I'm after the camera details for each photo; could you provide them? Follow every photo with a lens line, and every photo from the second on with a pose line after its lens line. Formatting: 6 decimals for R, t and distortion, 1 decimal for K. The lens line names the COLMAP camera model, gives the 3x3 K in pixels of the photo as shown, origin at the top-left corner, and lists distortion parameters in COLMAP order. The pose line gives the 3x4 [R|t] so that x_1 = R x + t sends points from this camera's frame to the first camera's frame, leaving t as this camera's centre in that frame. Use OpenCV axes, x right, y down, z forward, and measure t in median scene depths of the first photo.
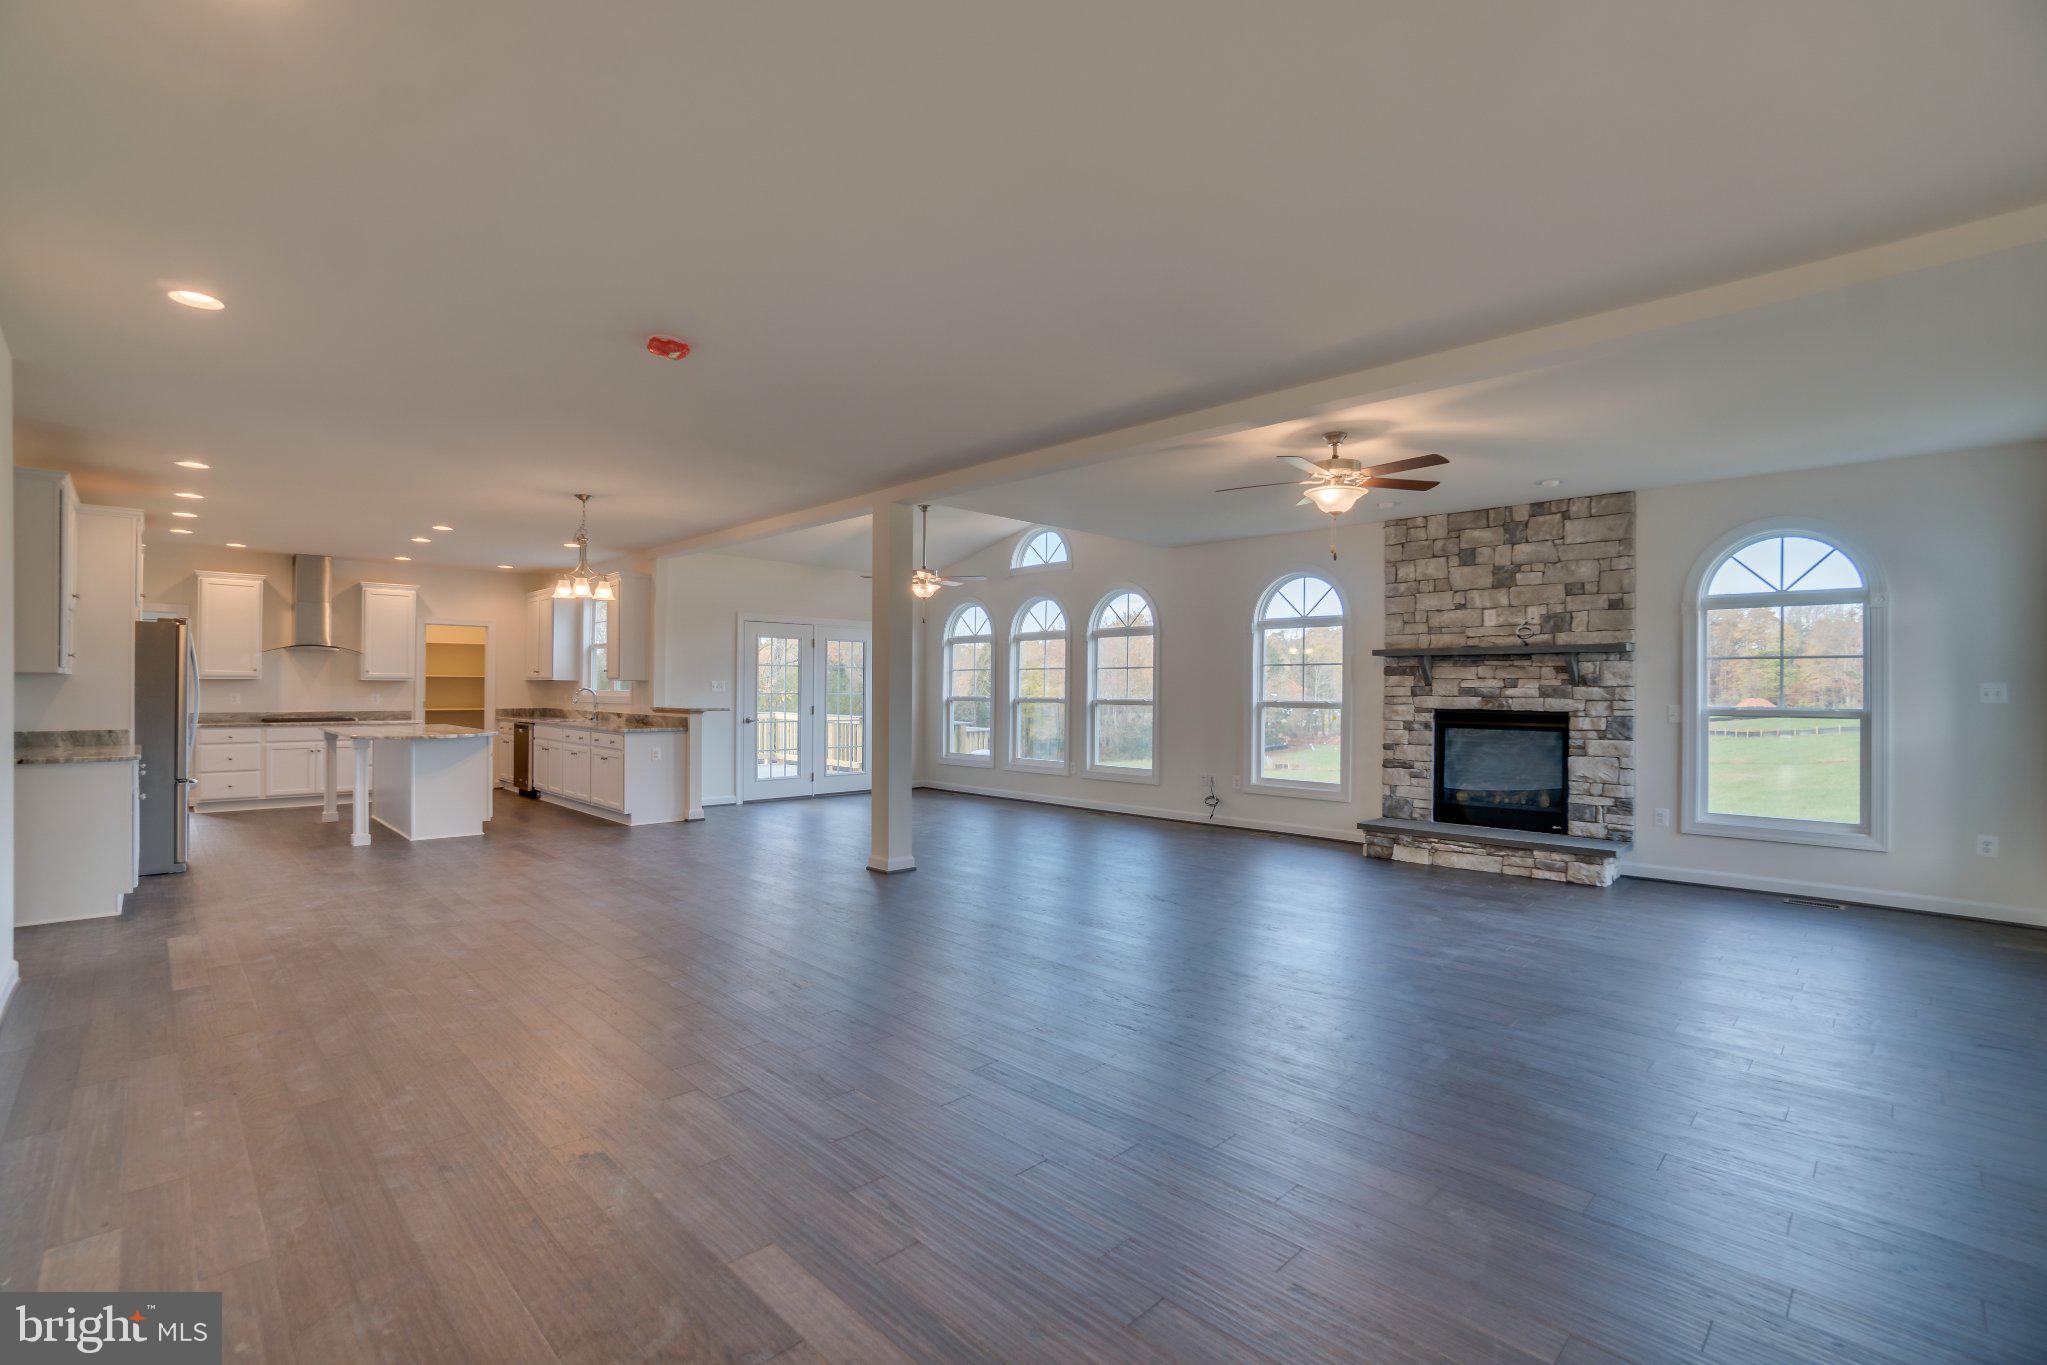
lens RADIAL K [[923.0, 0, 1004.7], [0, 923.0, 666.1], [0, 0, 1]] dist [-0.060080, 0.020520]
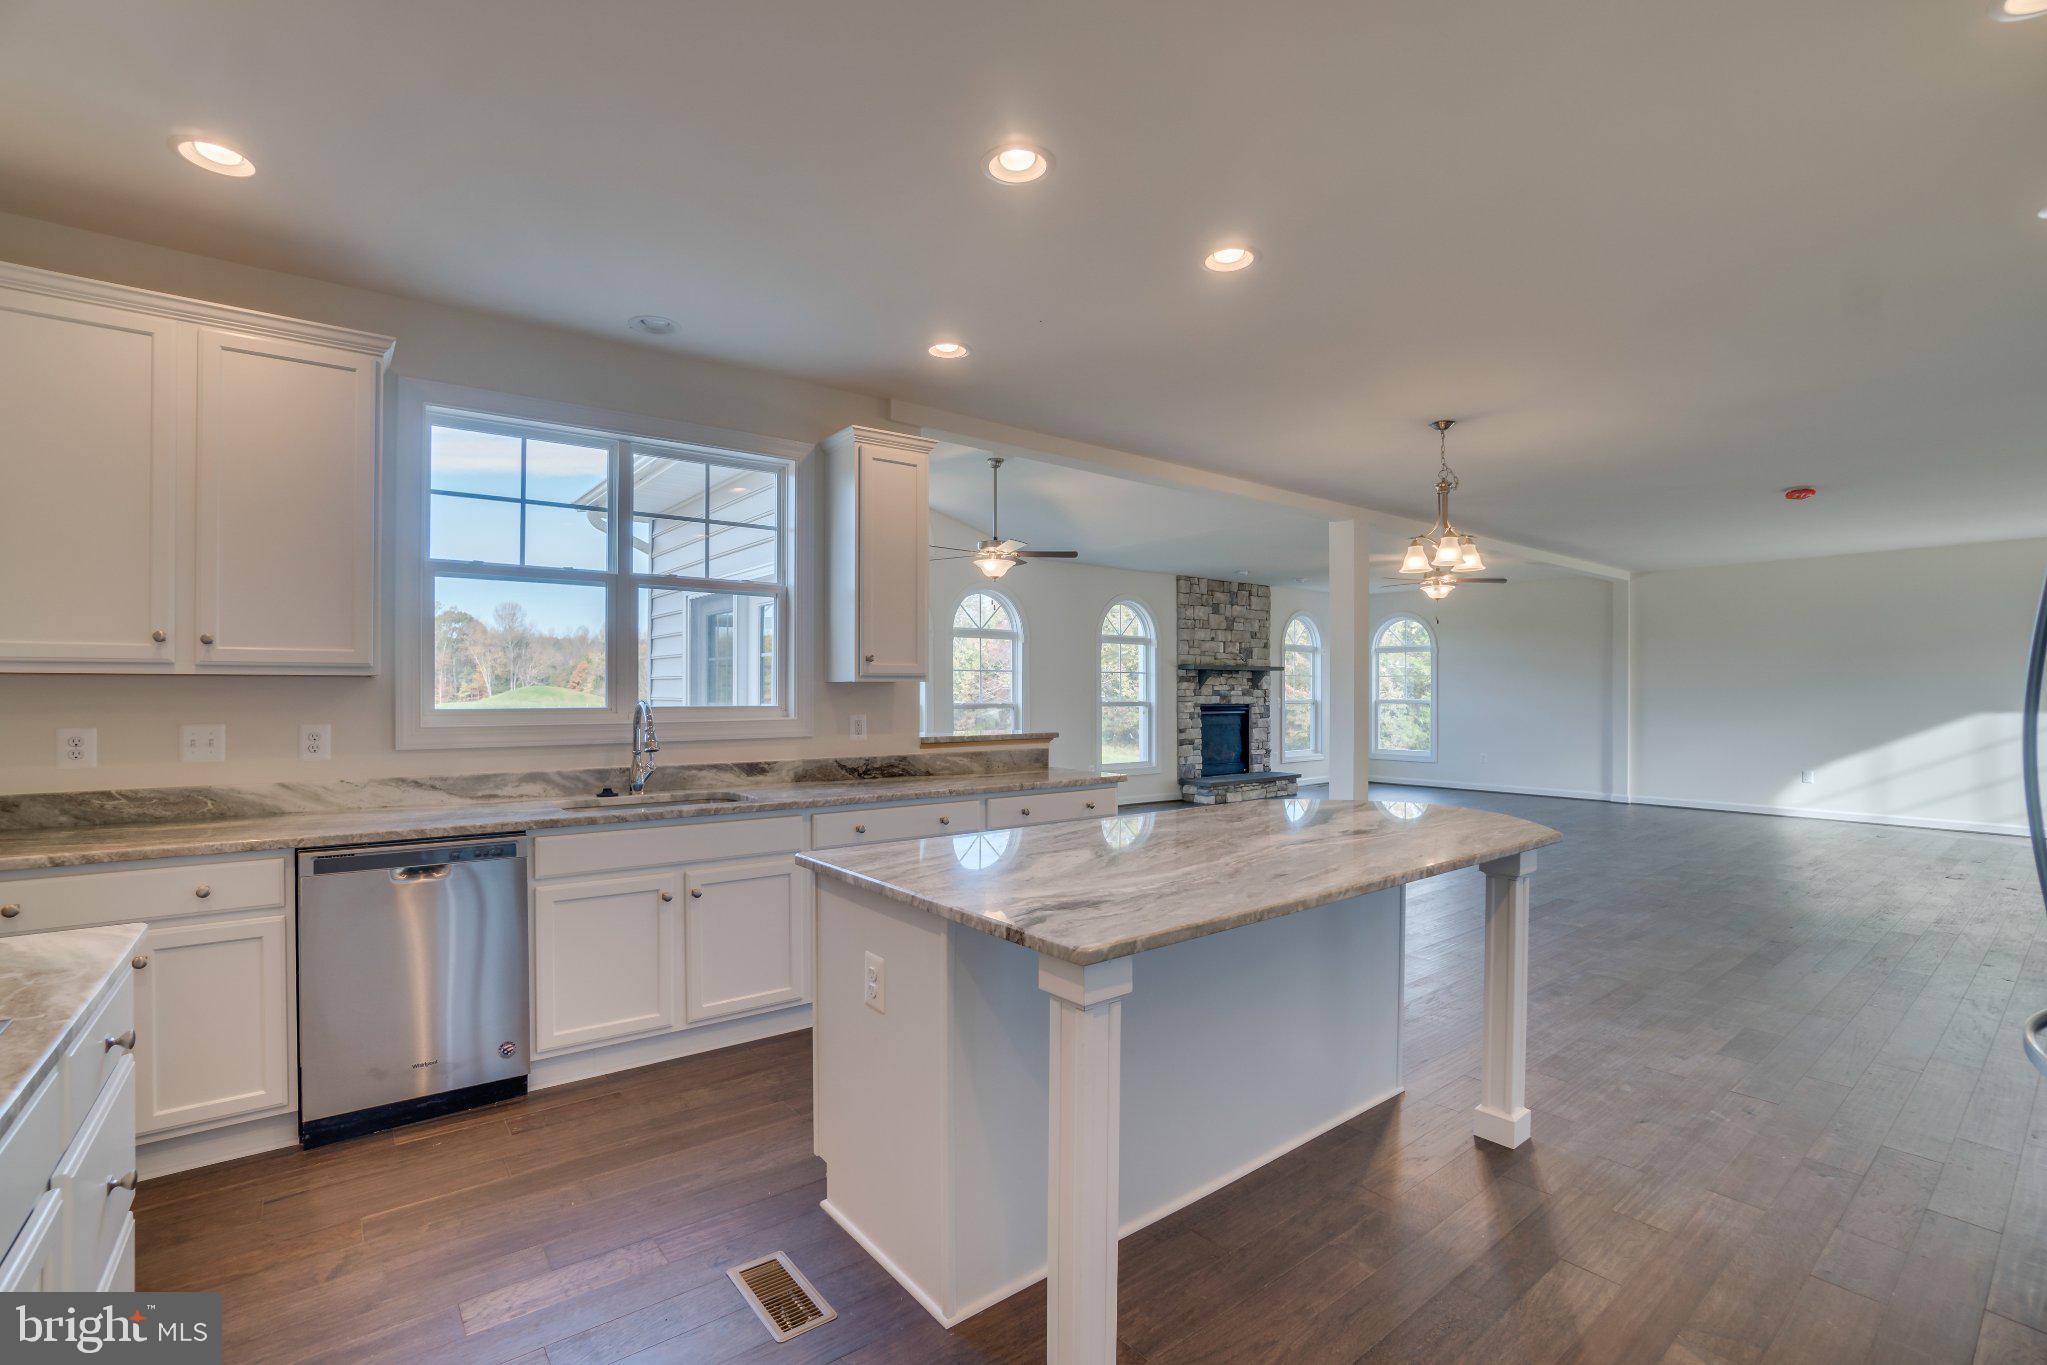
lens RADIAL K [[912.9, 0, 1011.4], [0, 912.9, 672.6], [0, 0, 1]] dist [-0.059258, 0.019790]
pose [[0.107524, 0.014804, 0.994092, -1.069505], [-0.022619, 0.999667, -0.012441, 0.019442], [-0.993945, -0.021148, 0.107823, 1.131045]]
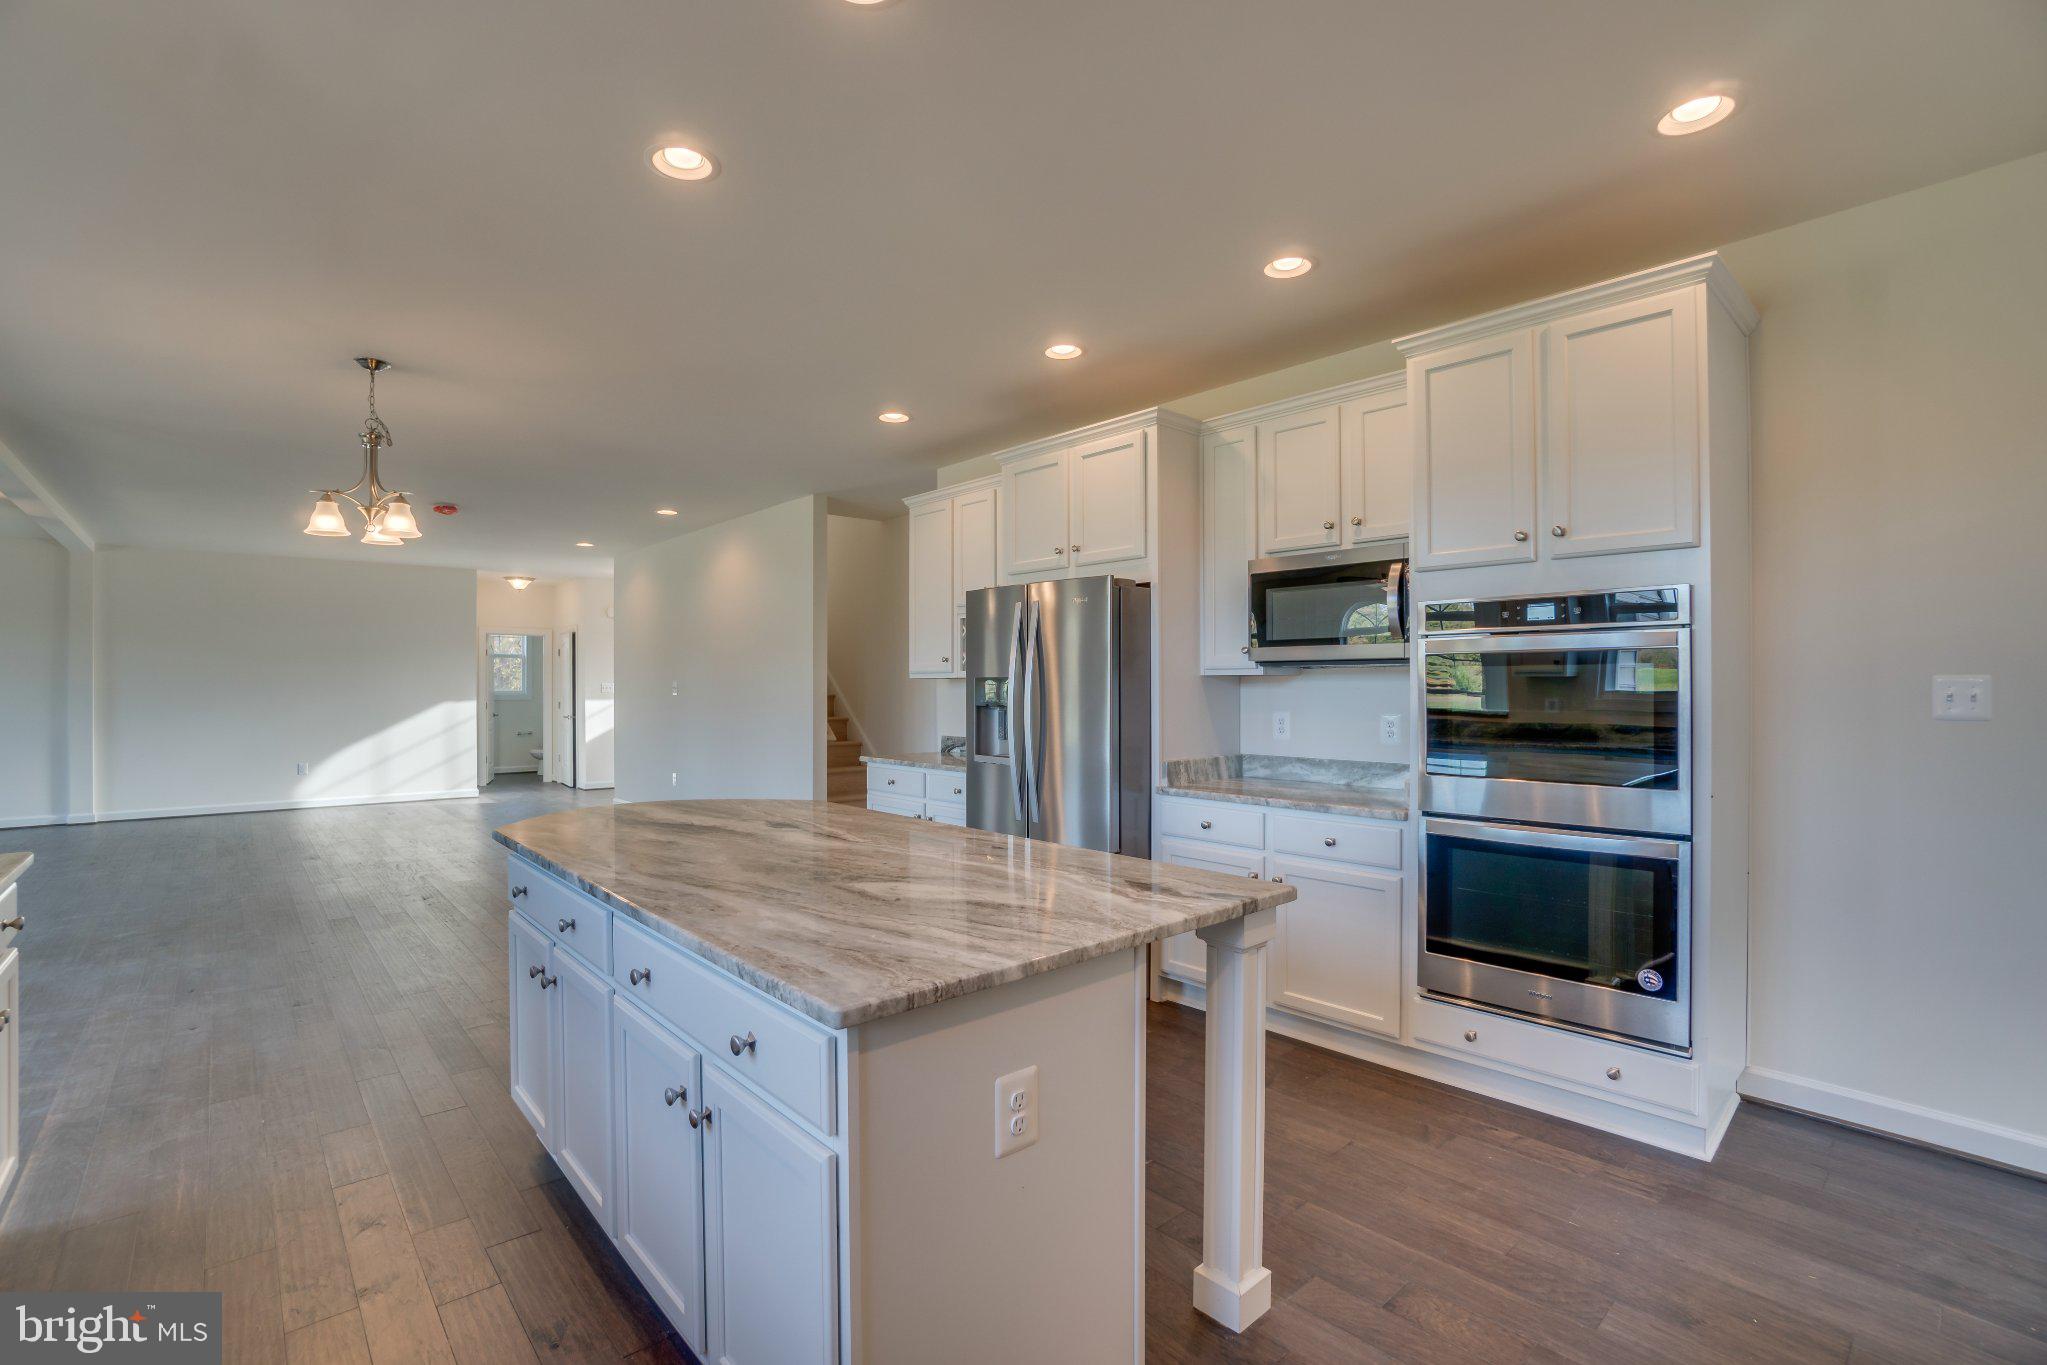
lens RADIAL K [[923.0, 0, 1004.7], [0, 923.0, 666.1], [0, 0, 1]] dist [-0.060080, 0.020520]
pose [[-0.997815, 0.001091, 0.066056, -0.808497], [-0.001385, 0.999298, -0.037428, 0.025227], [-0.066050, -0.037437, -0.997114, 1.393747]]
